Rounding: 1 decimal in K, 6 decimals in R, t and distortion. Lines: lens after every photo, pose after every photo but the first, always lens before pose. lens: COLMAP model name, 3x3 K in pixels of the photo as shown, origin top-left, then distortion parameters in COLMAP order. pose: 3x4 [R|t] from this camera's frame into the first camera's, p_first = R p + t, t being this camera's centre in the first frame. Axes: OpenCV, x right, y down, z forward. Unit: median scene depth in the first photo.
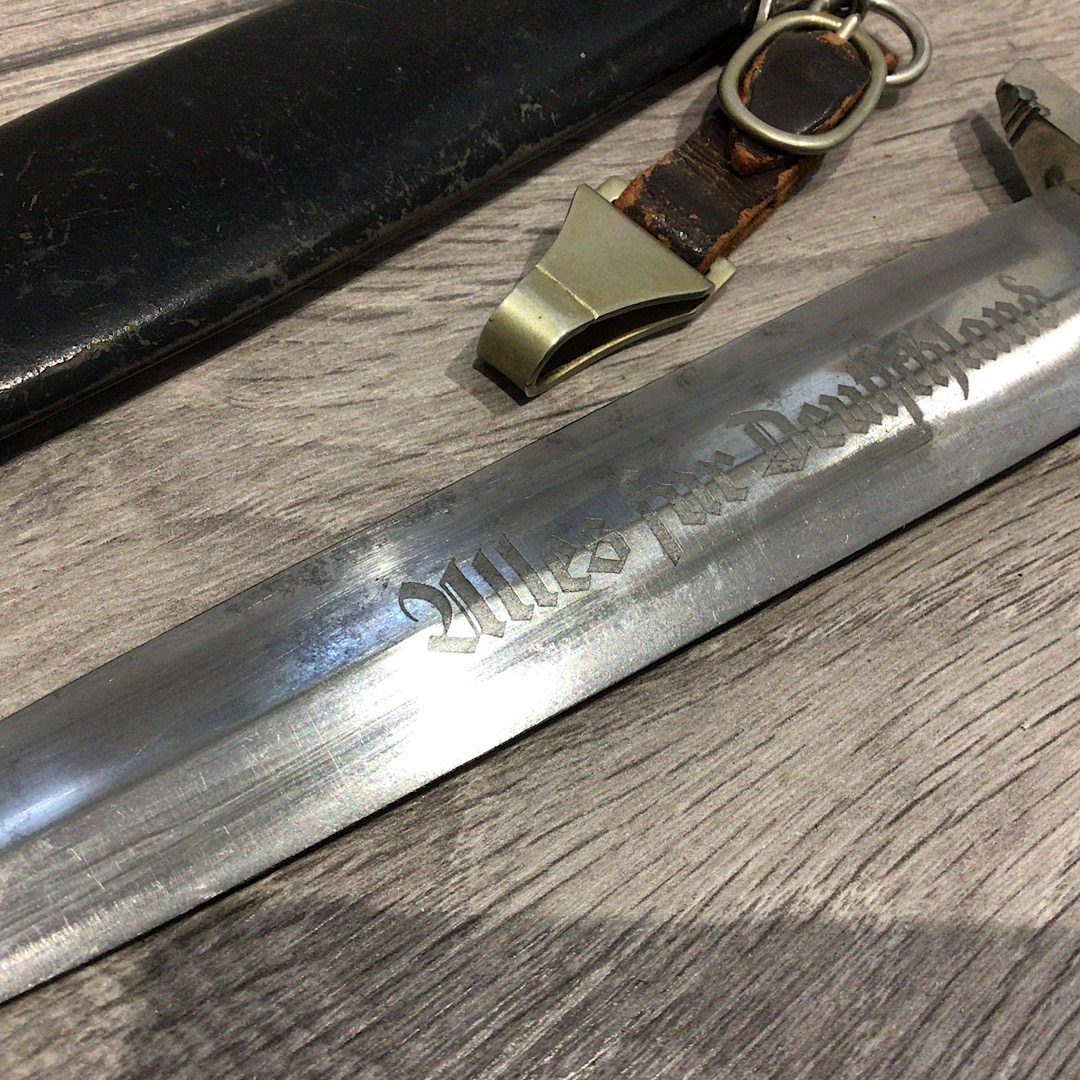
lens RADIAL K [[1386.0, 0, 540.3], [0, 1386.0, 519.5], [0, 0, 1]] dist [0.149323, -0.435622]
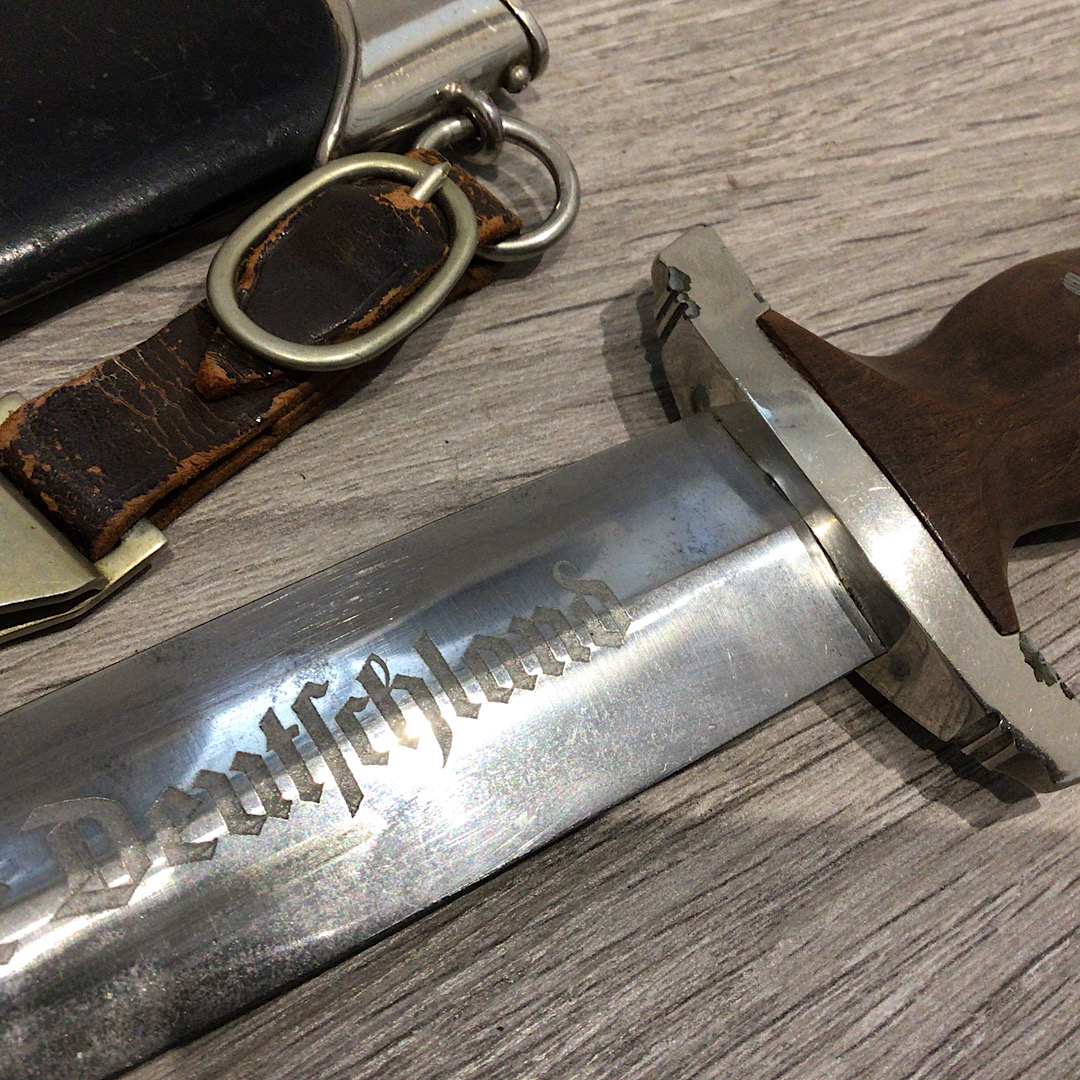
lens RADIAL K [[1386.0, 0, 540.3], [0, 1386.0, 519.5], [0, 0, 1]] dist [0.149323, -0.435622]
pose [[0.997775, 0.065423, -0.012855, 0.304548], [-0.065128, 0.997630, 0.022189, -0.197158], [0.014277, -0.021303, 0.999671, 0.266111]]
